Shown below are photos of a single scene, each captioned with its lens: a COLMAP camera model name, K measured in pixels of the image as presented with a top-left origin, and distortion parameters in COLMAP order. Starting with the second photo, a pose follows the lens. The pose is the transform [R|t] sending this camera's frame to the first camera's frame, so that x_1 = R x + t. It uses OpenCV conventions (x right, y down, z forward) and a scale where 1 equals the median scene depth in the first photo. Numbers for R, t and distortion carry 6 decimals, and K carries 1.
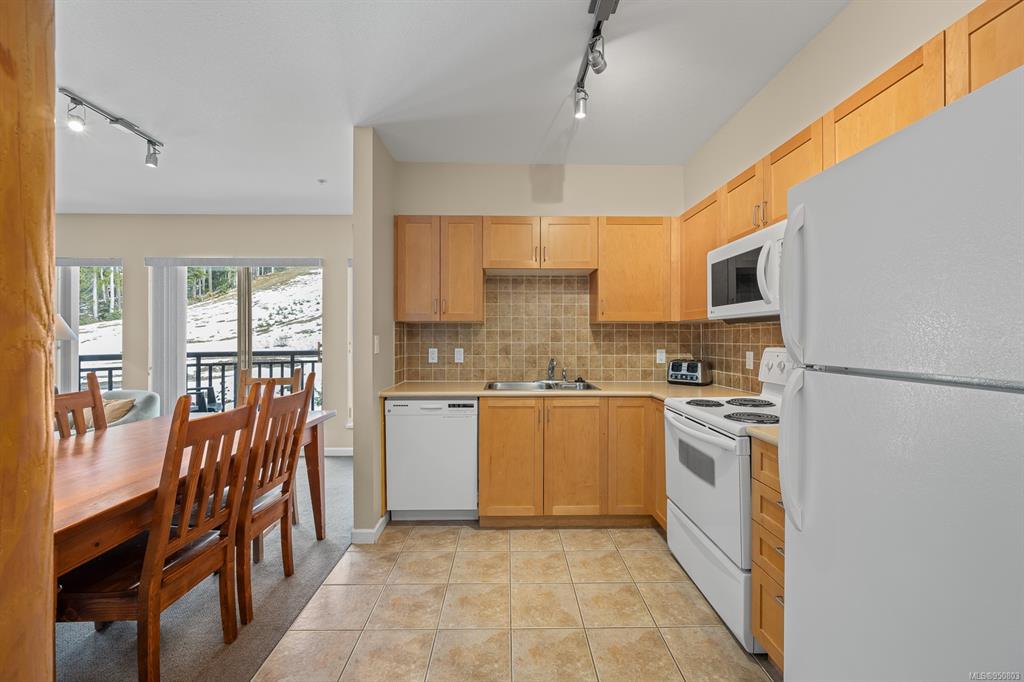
lens RADIAL K [[406.9, 0, 513.8], [0, 406.9, 334.7], [0, 0, 1]] dist [-0.000884, -0.000112]
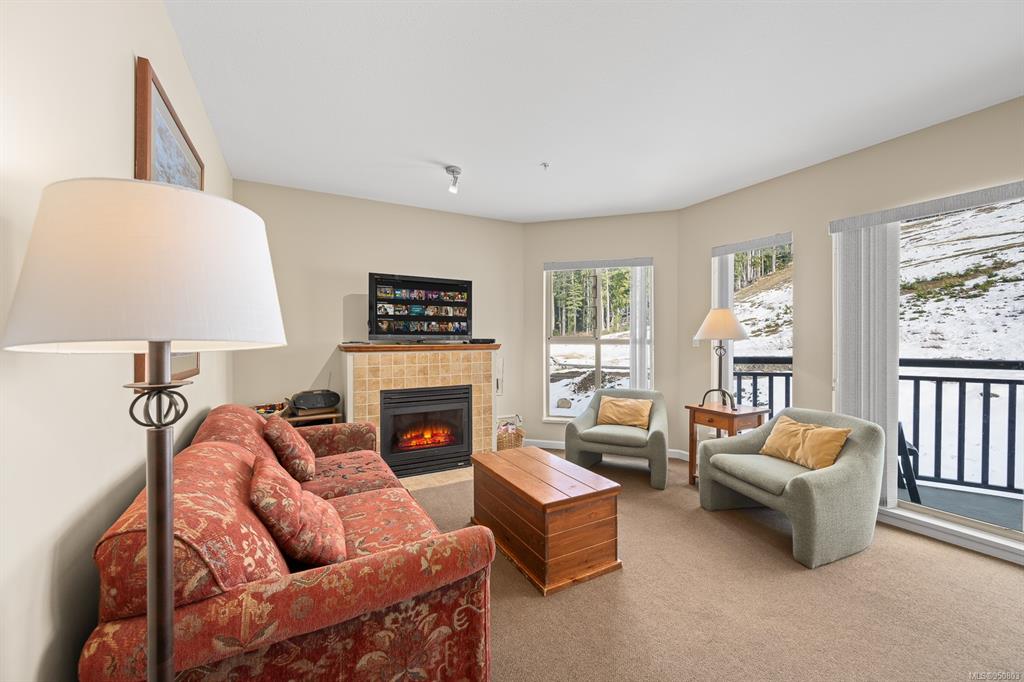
lens RADIAL K [[403.6, 0, 513.3], [0, 403.6, 339.6], [0, 0, 1]] dist [-0.000190, -0.000105]
pose [[0.457272, 0.003145, -0.889321, -0.370796], [0.005640, 0.999963, 0.006437, 0.003993], [0.889309, -0.007959, 0.457237, 0.137546]]
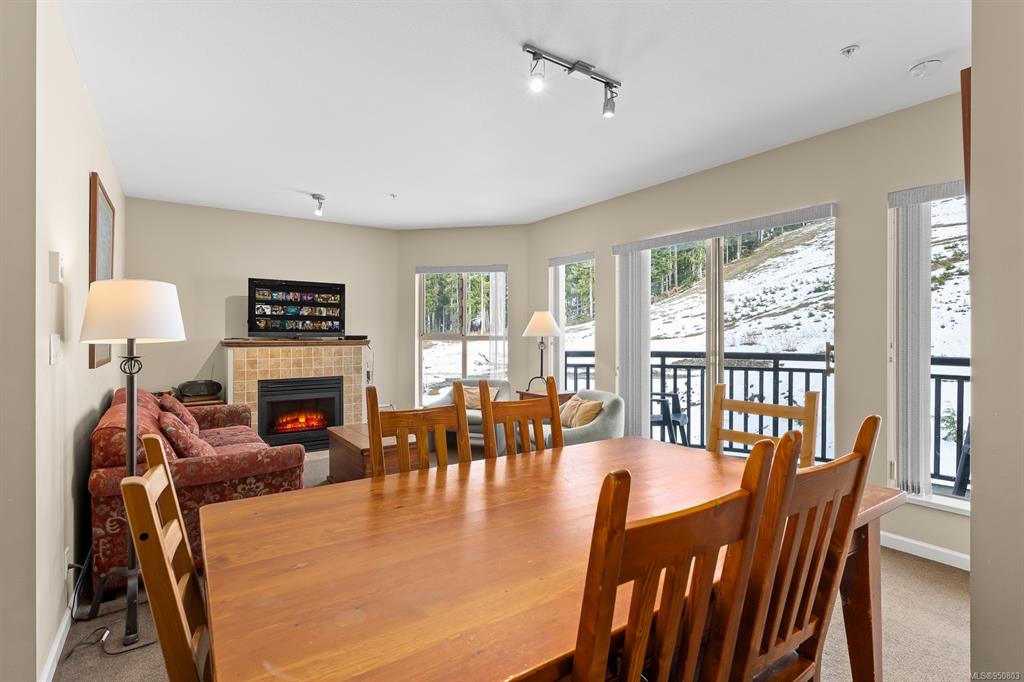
lens RADIAL K [[482.4, 0, 486.7], [0, 482.4, 334.8], [0, 0, 1]] dist [-0.001014, -0.000339]
pose [[0.527324, 0.002951, -0.849659, -0.097136], [0.004169, 0.999973, 0.006061, 0.000887], [0.849654, -0.006738, 0.527298, 0.133017]]
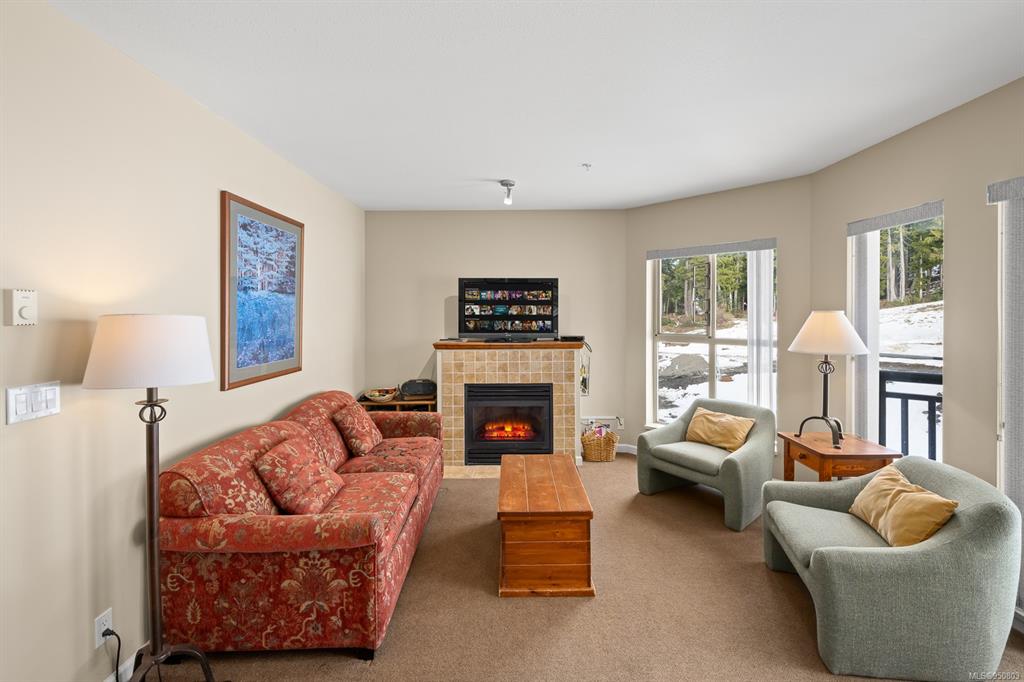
lens RADIAL K [[444.9, 0, 510.9], [0, 444.9, 315.1], [0, 0, 1]] dist [0.000128, -0.000187]
pose [[-0.028549, 0.008309, -0.999558, -0.265295], [0.009214, 0.999925, 0.008048, -0.034653], [0.999550, -0.008981, -0.028624, 0.323494]]
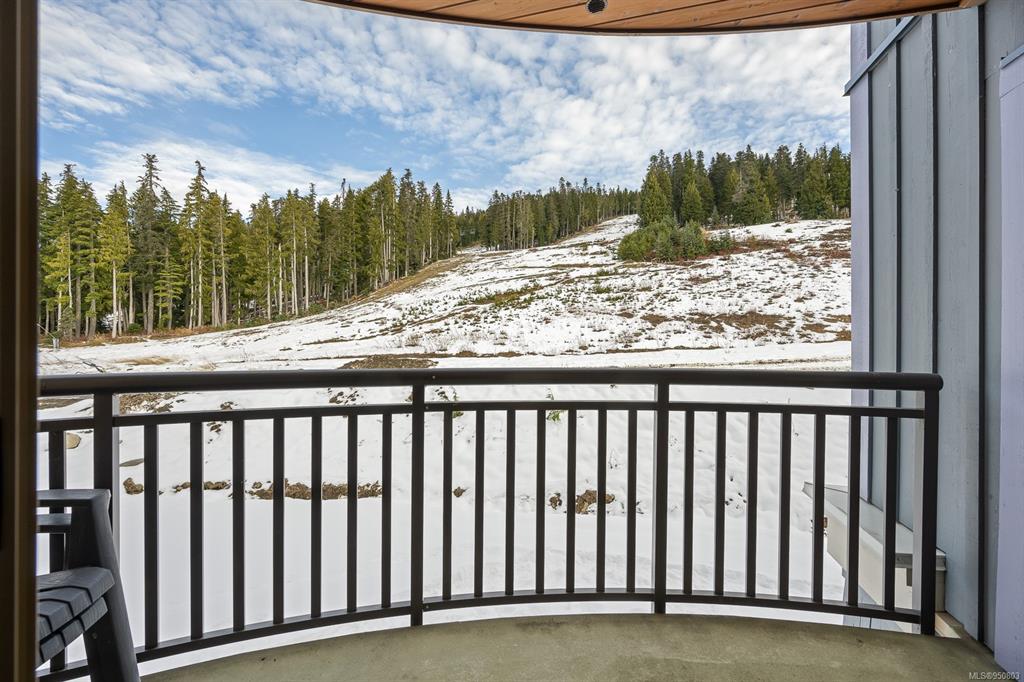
lens RADIAL K [[414.2, 0, 515.3], [0, 414.2, 336.8], [0, 0, 1]] dist [-0.000888, -0.000014]
pose [[0.961358, 0.002563, -0.275289, -0.375161], [-0.001448, 0.999990, 0.004254, 0.013597], [0.275297, -0.003691, 0.961352, 0.695127]]
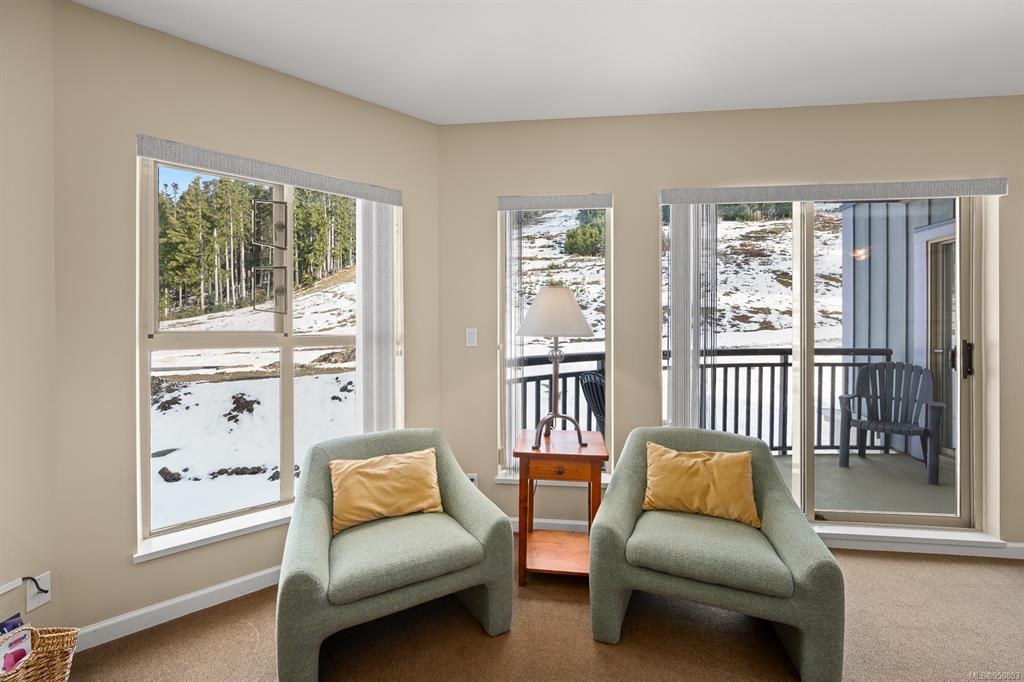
lens RADIAL K [[413.0, 0, 517.9], [0, 413.0, 328.7], [0, 0, 1]] dist [-0.001469, -0.000068]
pose [[0.991761, -0.001055, -0.128099, -0.708573], [0.002213, 0.999958, 0.008896, -0.000534], [0.128084, -0.009106, 0.991721, 0.278772]]
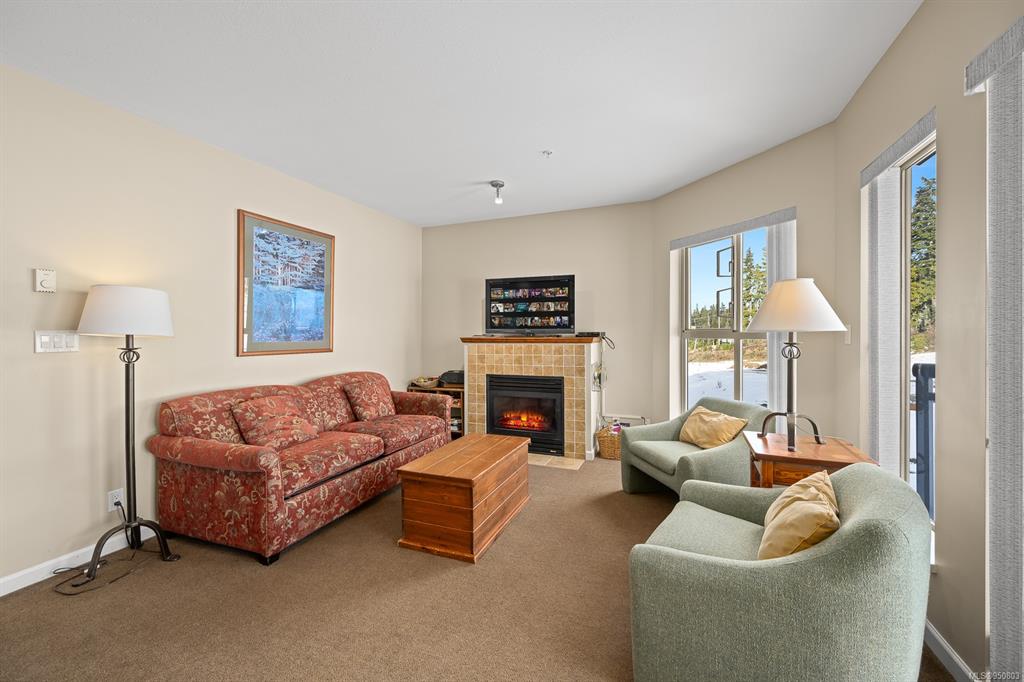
lens RADIAL K [[406.9, 0, 513.8], [0, 406.9, 334.7], [0, 0, 1]] dist [-0.000884, -0.000112]
pose [[-0.396745, 0.005933, -0.917910, -0.333011], [0.009241, 0.999954, 0.002469, 0.008082], [0.917882, -0.007503, -0.396781, 0.551947]]
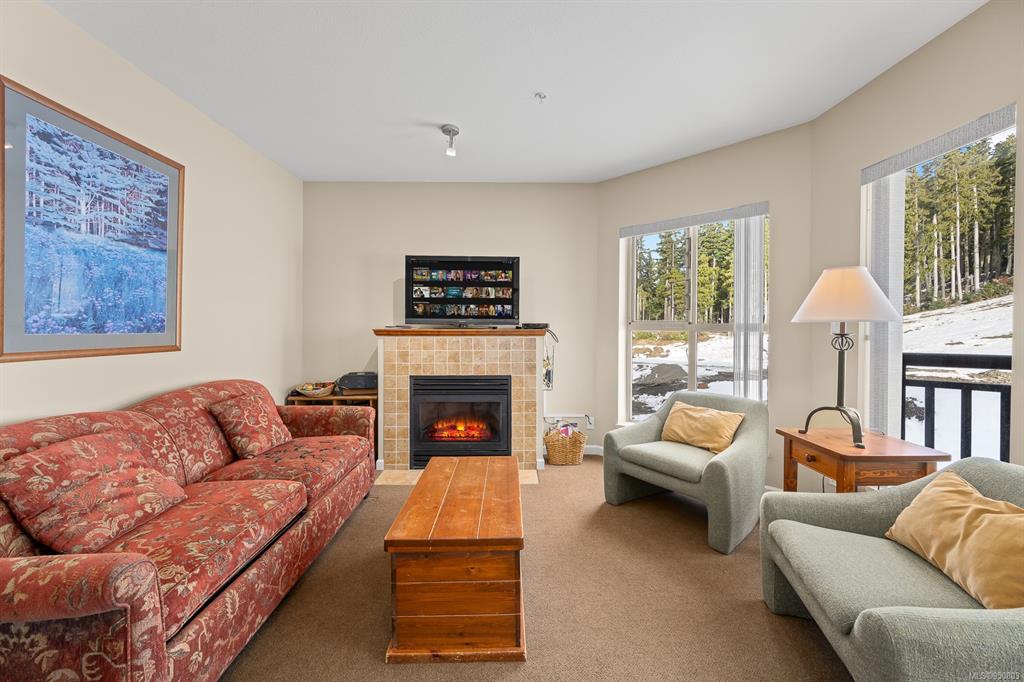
lens RADIAL K [[407.7, 0, 514.5], [0, 407.7, 331.1], [0, 0, 1]] dist [-0.001871, 0.000532]
pose [[-0.009121, 0.010900, -0.999899, -0.405283], [0.003469, 0.999935, 0.010869, 0.011470], [0.999952, -0.003370, -0.009158, 0.377616]]
